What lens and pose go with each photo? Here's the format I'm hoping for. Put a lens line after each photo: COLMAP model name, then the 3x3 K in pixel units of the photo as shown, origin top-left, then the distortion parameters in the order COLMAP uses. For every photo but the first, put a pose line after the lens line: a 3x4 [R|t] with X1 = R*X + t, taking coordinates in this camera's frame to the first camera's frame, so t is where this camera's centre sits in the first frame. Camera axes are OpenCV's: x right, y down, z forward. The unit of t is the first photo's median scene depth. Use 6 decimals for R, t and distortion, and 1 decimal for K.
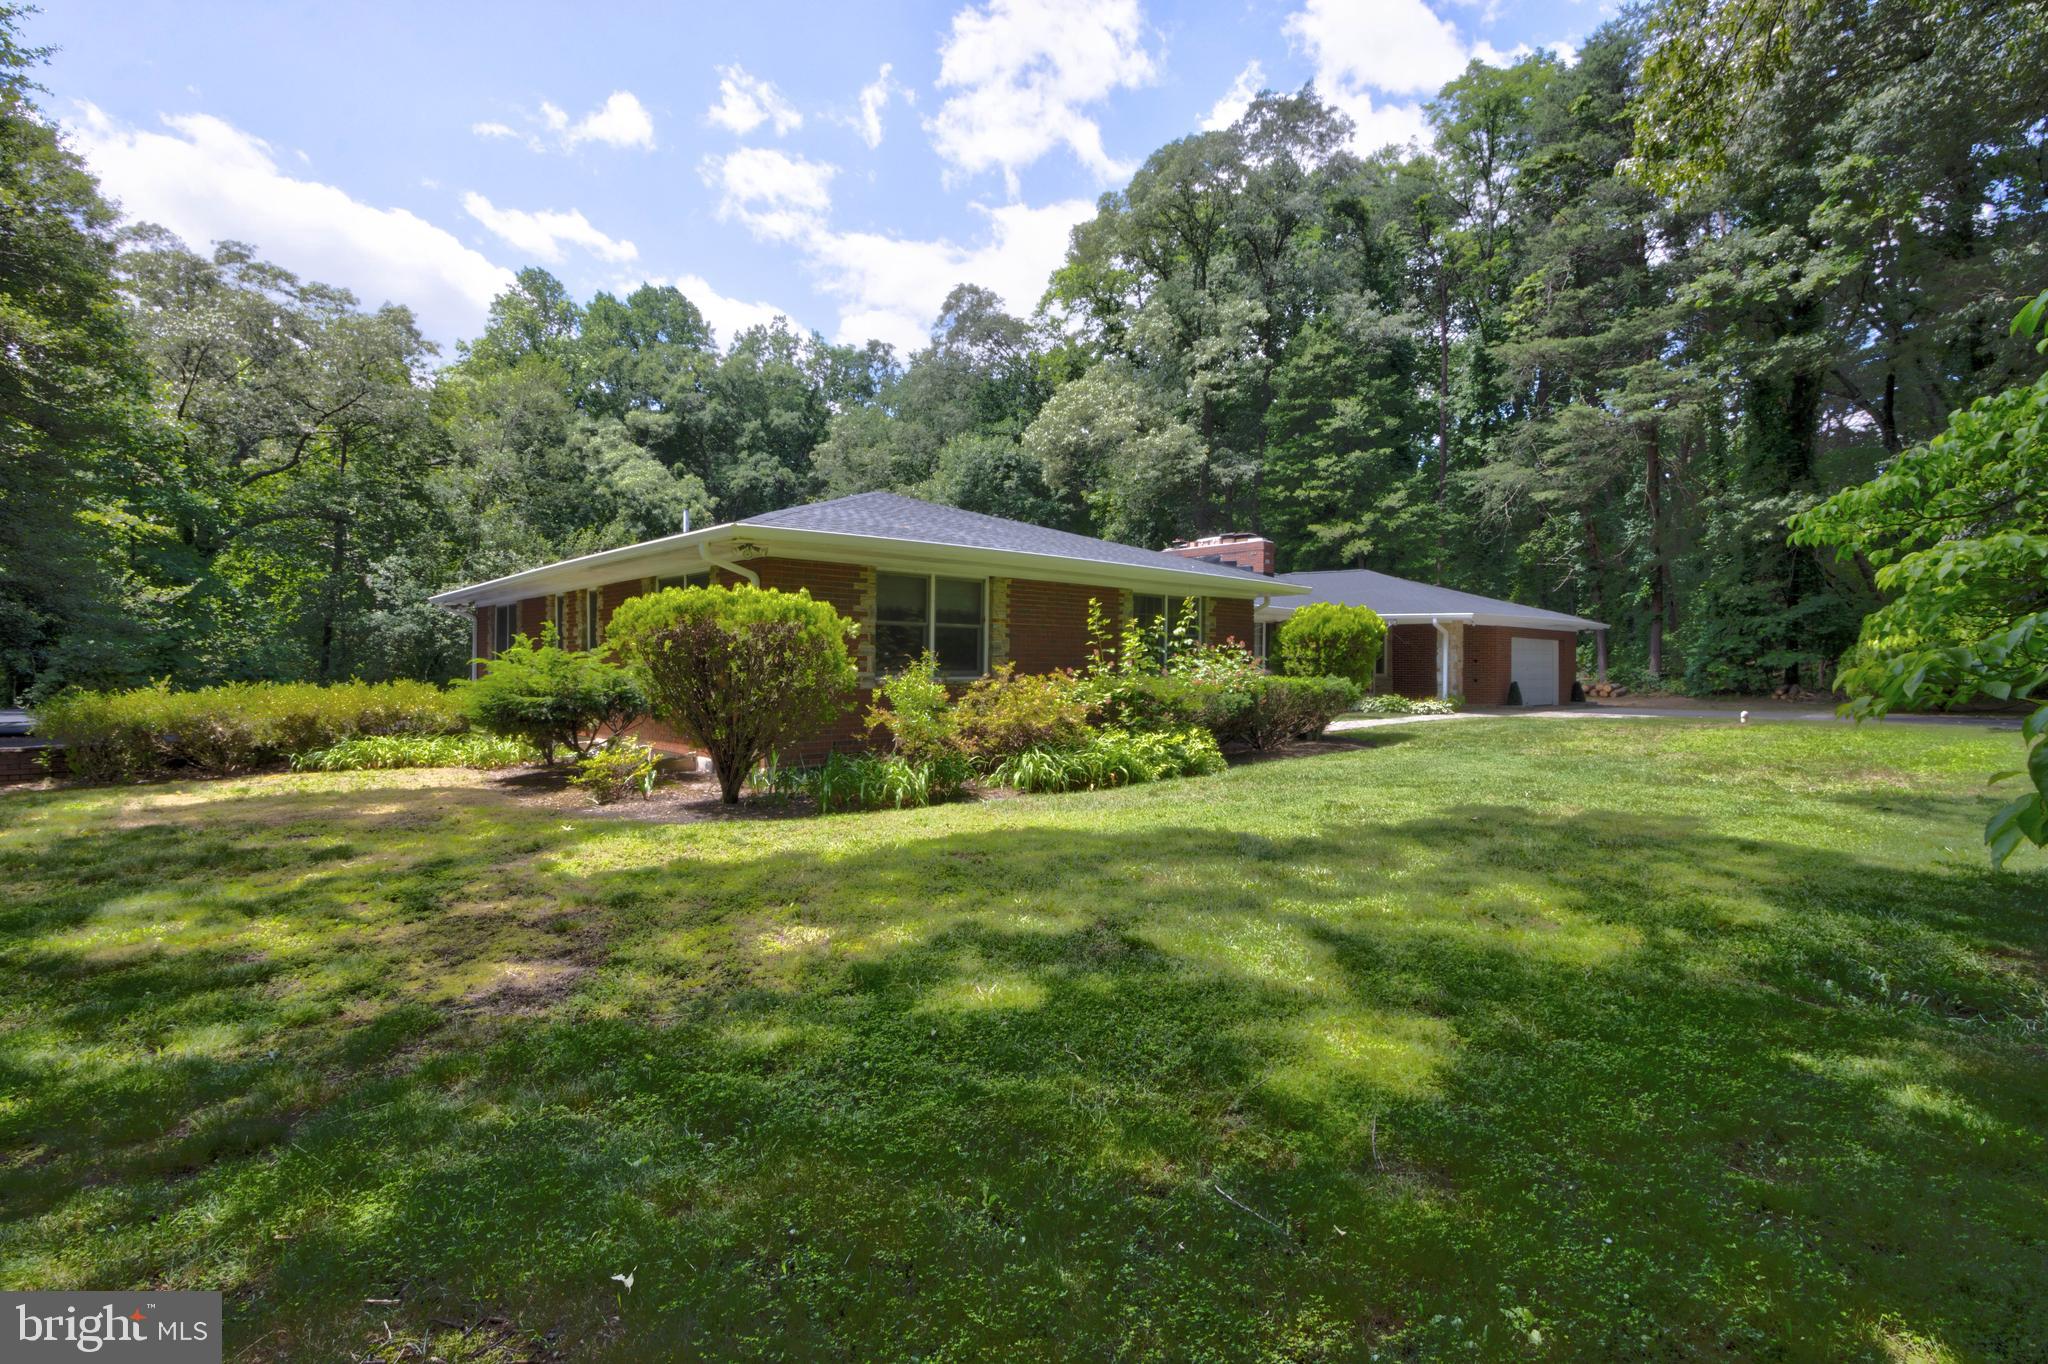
lens RADIAL K [[953.4, 0, 1013.0], [0, 953.4, 678.3], [0, 0, 1]] dist [-0.017743, 0.003079]
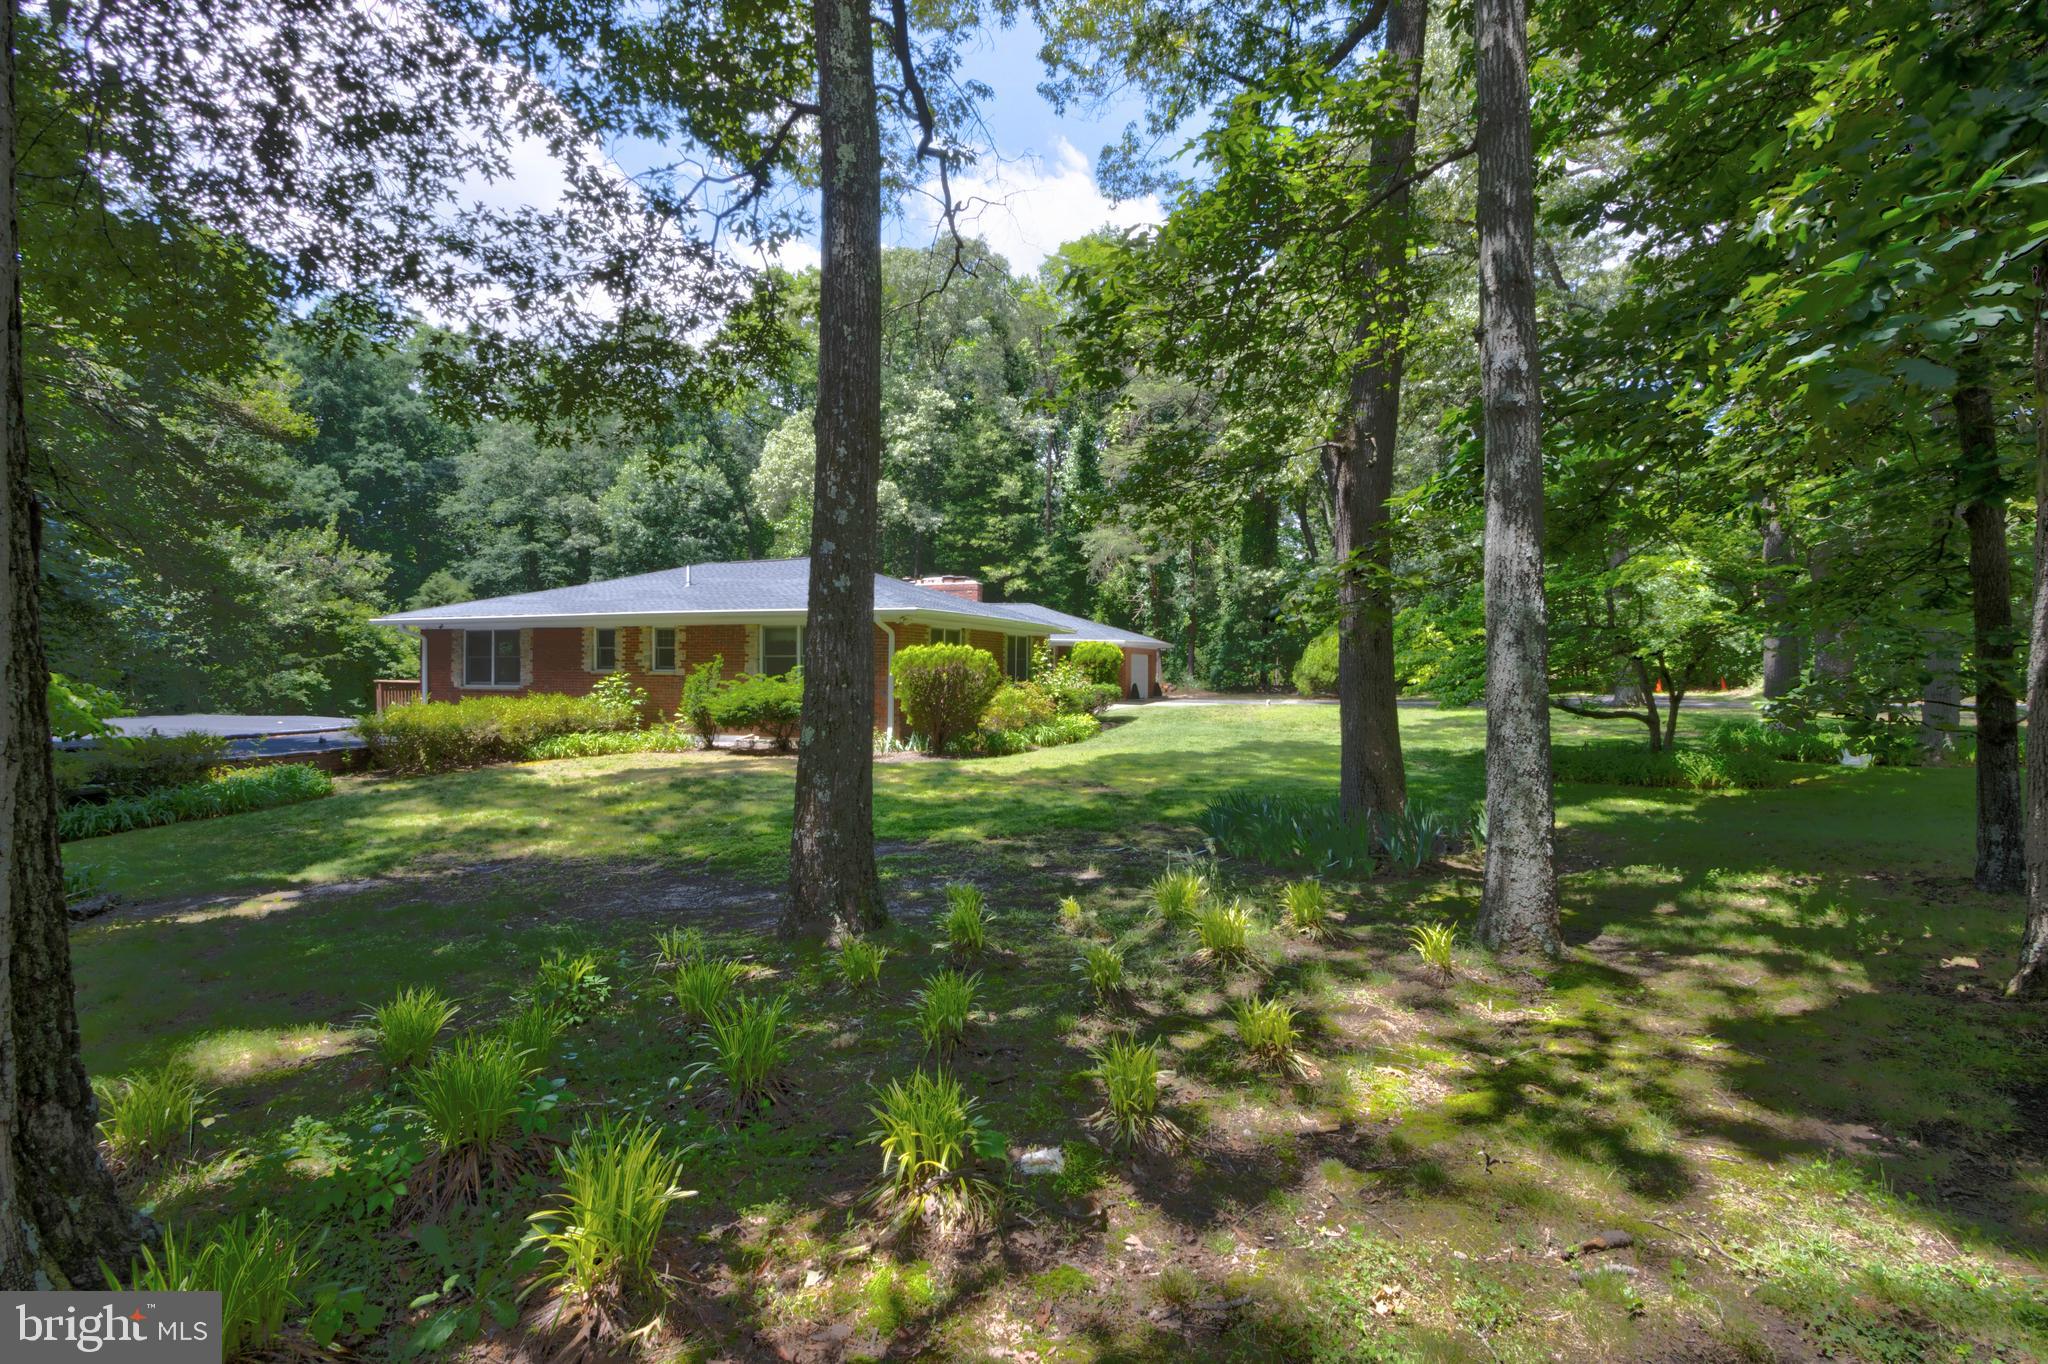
lens RADIAL K [[953.4, 0, 1032.4], [0, 953.4, 673.8], [0, 0, 1]] dist [-0.017743, 0.003079]
pose [[0.877000, -0.003410, 0.480478, -0.269669], [0.005633, 0.999979, -0.003185, -0.006828], [-0.480457, 0.005499, 0.877001, -0.201786]]
